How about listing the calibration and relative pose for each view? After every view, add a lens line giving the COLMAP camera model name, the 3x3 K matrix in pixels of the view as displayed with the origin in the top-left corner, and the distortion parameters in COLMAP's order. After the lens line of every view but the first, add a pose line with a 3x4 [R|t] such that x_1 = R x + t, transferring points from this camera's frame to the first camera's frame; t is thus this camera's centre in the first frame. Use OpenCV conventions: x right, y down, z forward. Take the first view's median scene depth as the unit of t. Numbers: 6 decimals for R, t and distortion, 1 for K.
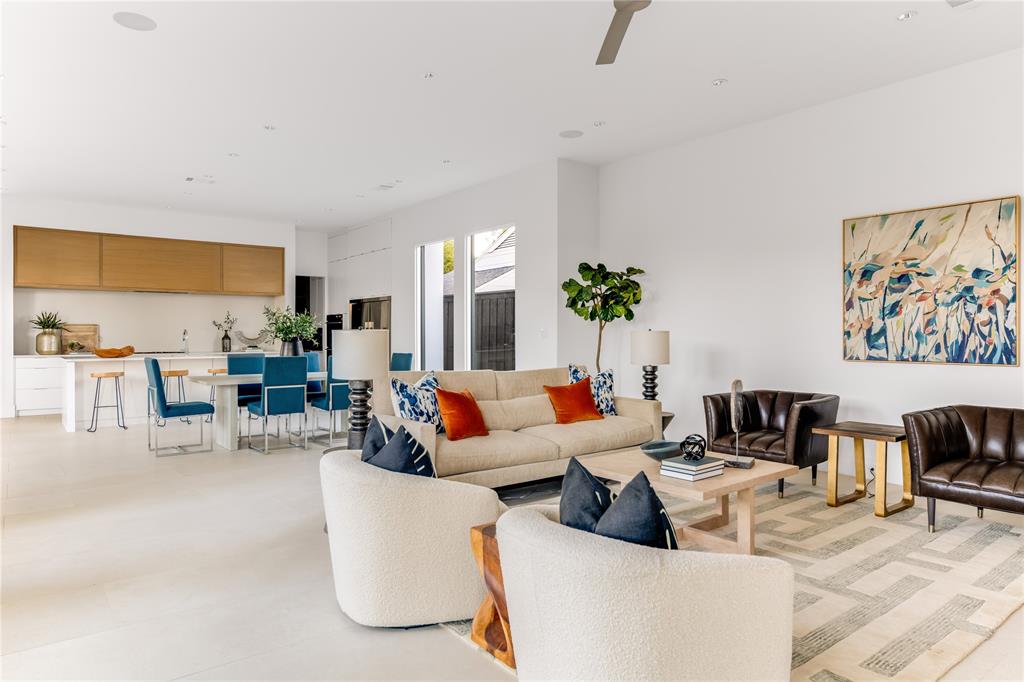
lens RADIAL K [[637.5, 0, 517.9], [0, 637.5, 341.2], [0, 0, 1]] dist [-0.006279, -0.000328]
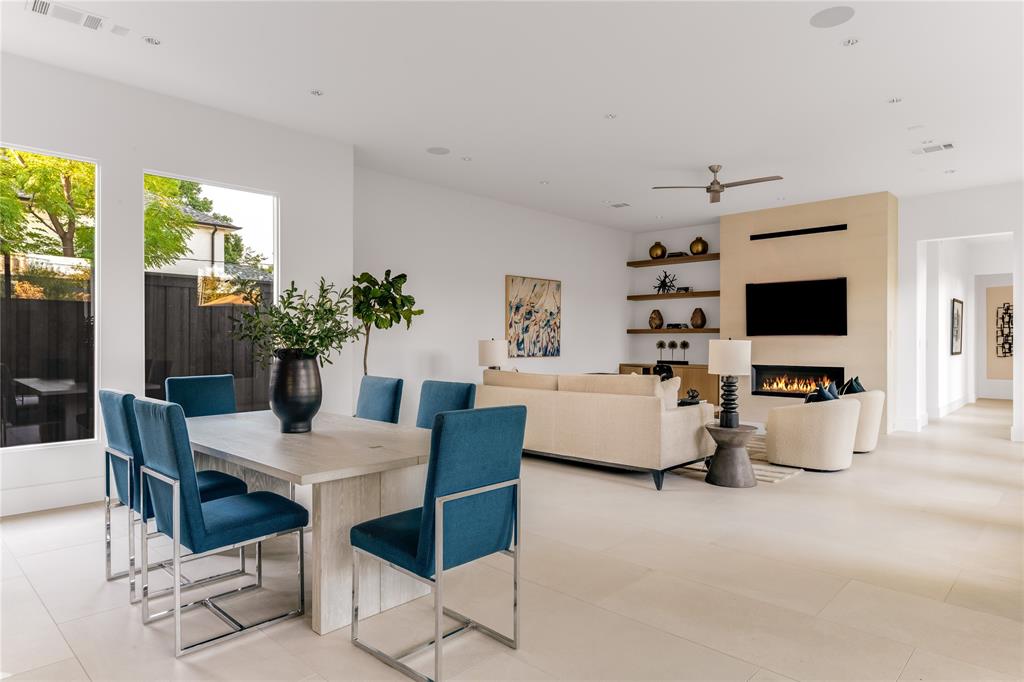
lens RADIAL K [[604.5, 0, 513.3], [0, 604.5, 341.1], [0, 0, 1]] dist [0.003613, 0.000327]
pose [[-0.150271, -0.000005, 0.988645, -1.070420], [0.009331, 0.999955, 0.001424, -0.016336], [-0.988601, 0.009439, -0.150264, 1.211494]]
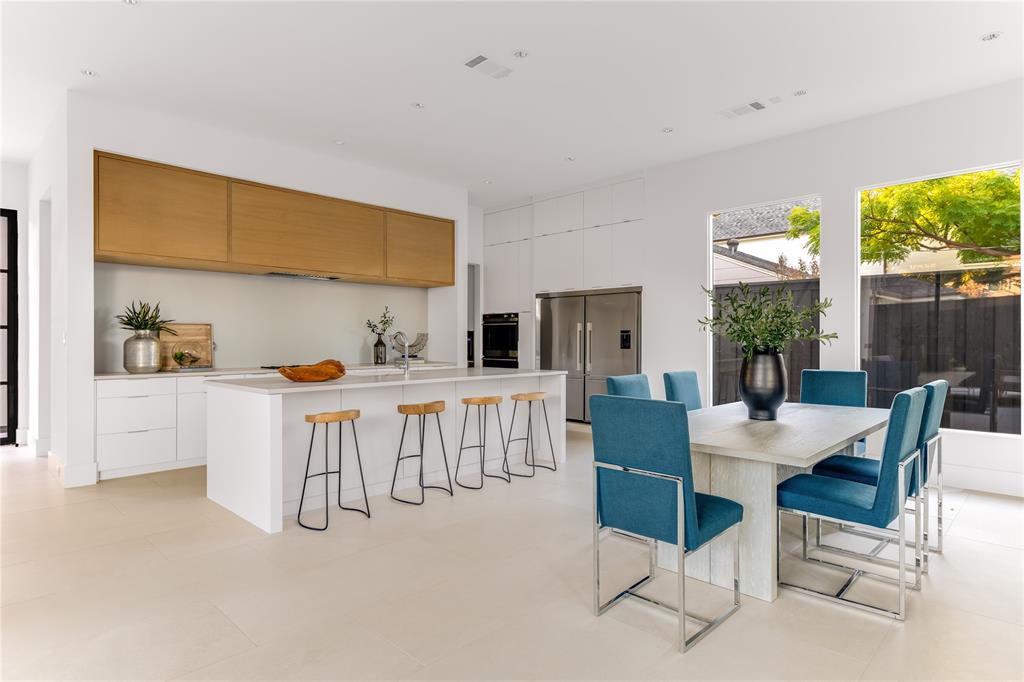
lens RADIAL K [[558.1, 0, 509.3], [0, 558.1, 344.3], [0, 0, 1]] dist [-0.000562, -0.003218]
pose [[0.993394, 0.000321, 0.114750, -0.805280], [-0.000175, 0.999999, -0.001282, -0.009943], [-0.114750, 0.001254, 0.993394, 0.766673]]
